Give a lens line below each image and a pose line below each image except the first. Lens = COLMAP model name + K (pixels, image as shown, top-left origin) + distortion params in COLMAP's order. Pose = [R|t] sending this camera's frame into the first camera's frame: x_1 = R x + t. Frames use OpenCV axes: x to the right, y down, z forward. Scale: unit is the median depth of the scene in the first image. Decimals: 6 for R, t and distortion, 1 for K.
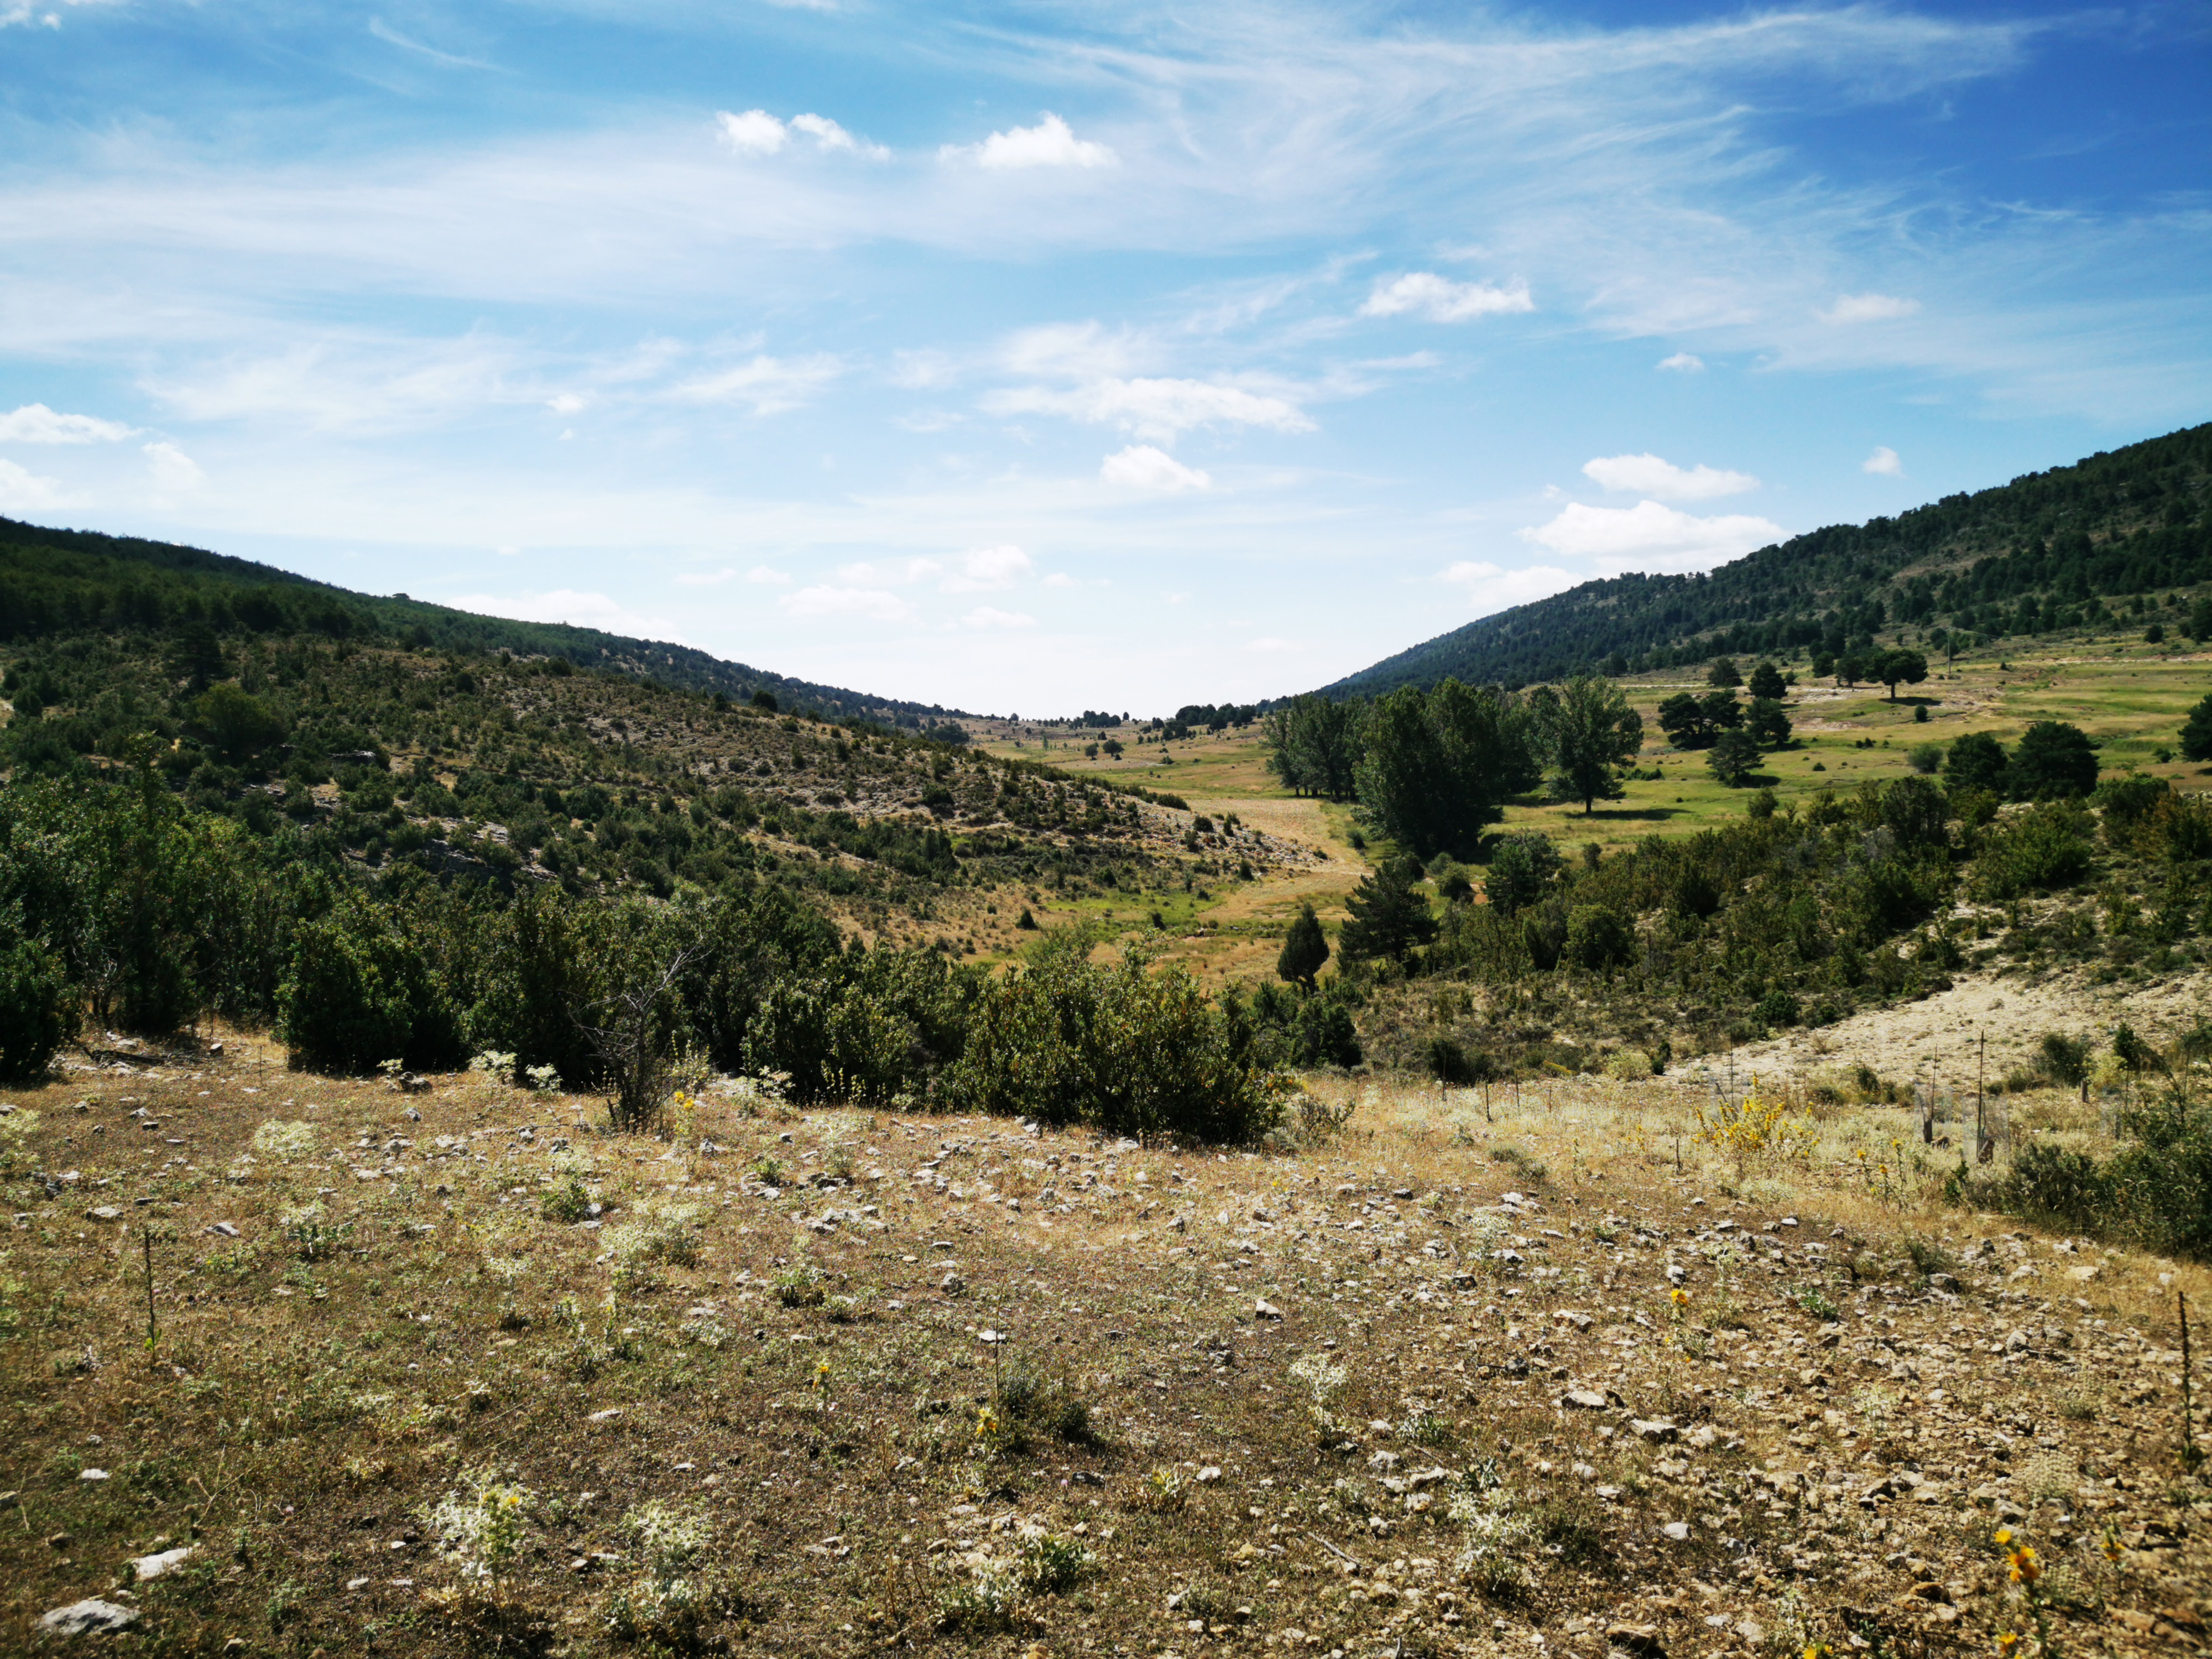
lens RADIAL K [[1734.5, 0, 1106.0], [0, 1734.5, 829.5], [0, 0, 1]] dist [0.104533, -0.172429]
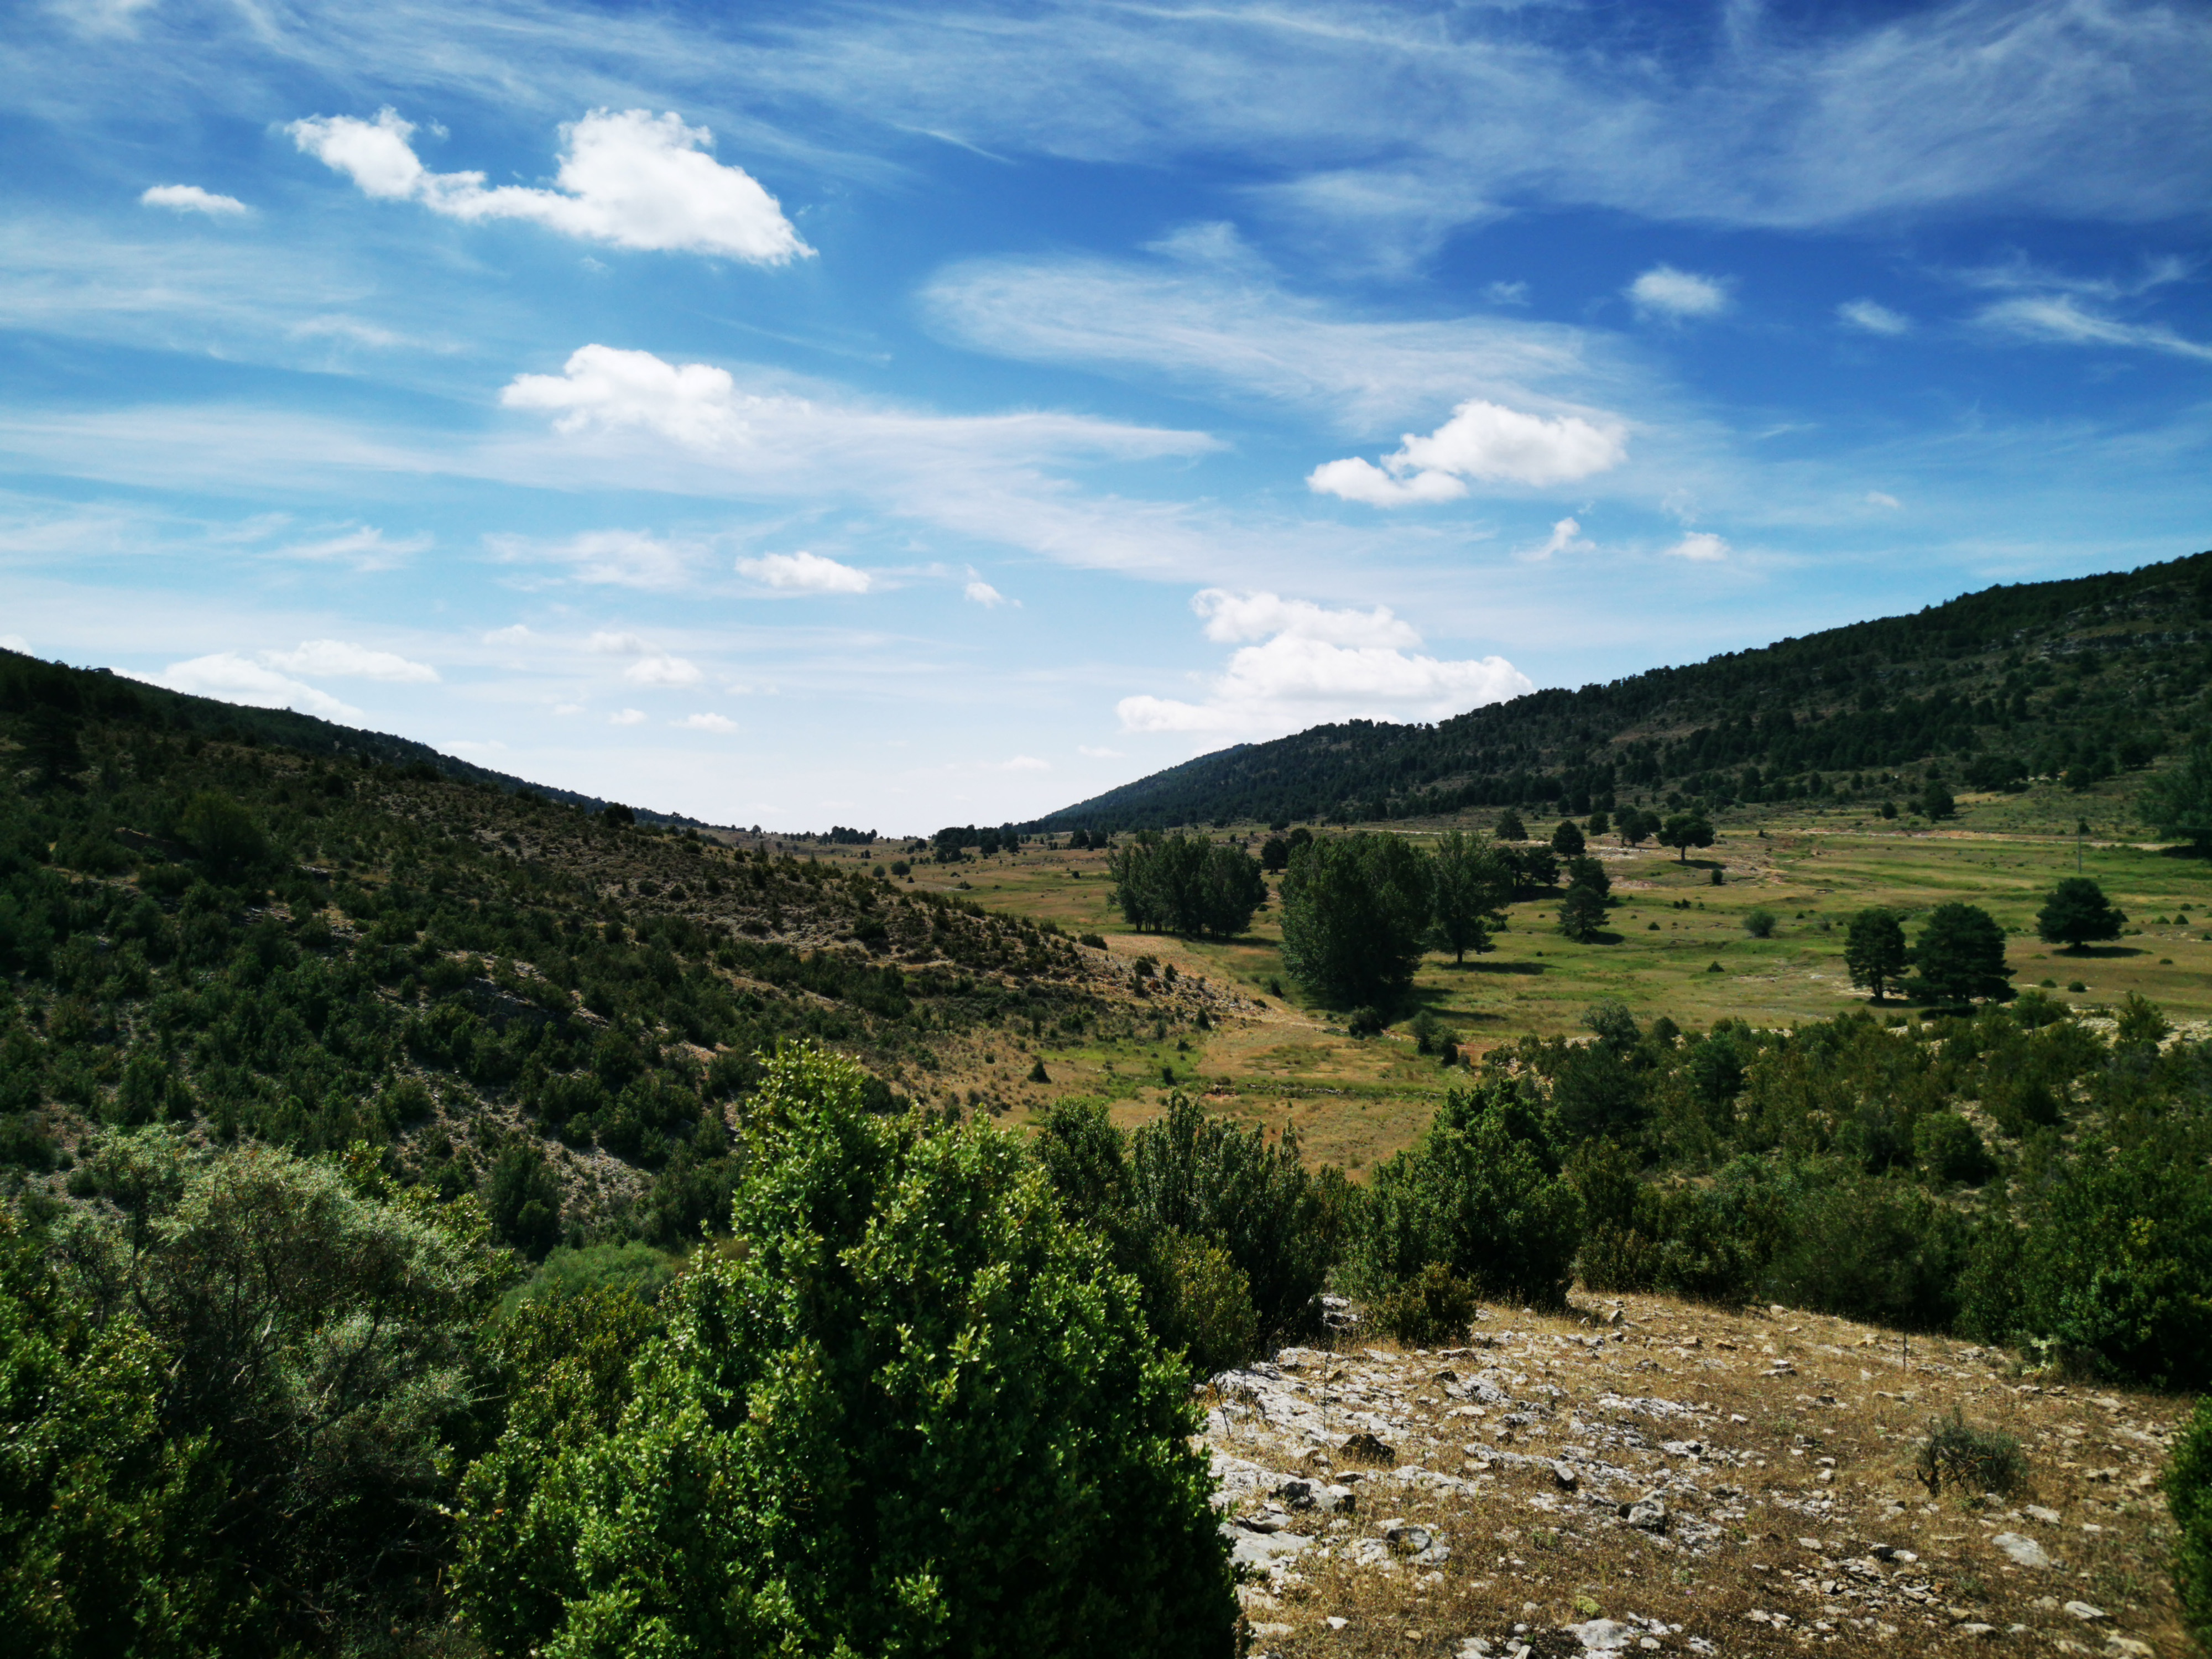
lens RADIAL K [[1738.7, 0, 1106.0], [0, 1738.7, 829.5], [0, 0, 1]] dist [0.038780, -0.002399]
pose [[0.983185, 0.046344, 0.176632, -0.112838], [-0.034353, 0.996931, -0.070352, -0.008962], [-0.179350, 0.063101, 0.981759, 0.029086]]
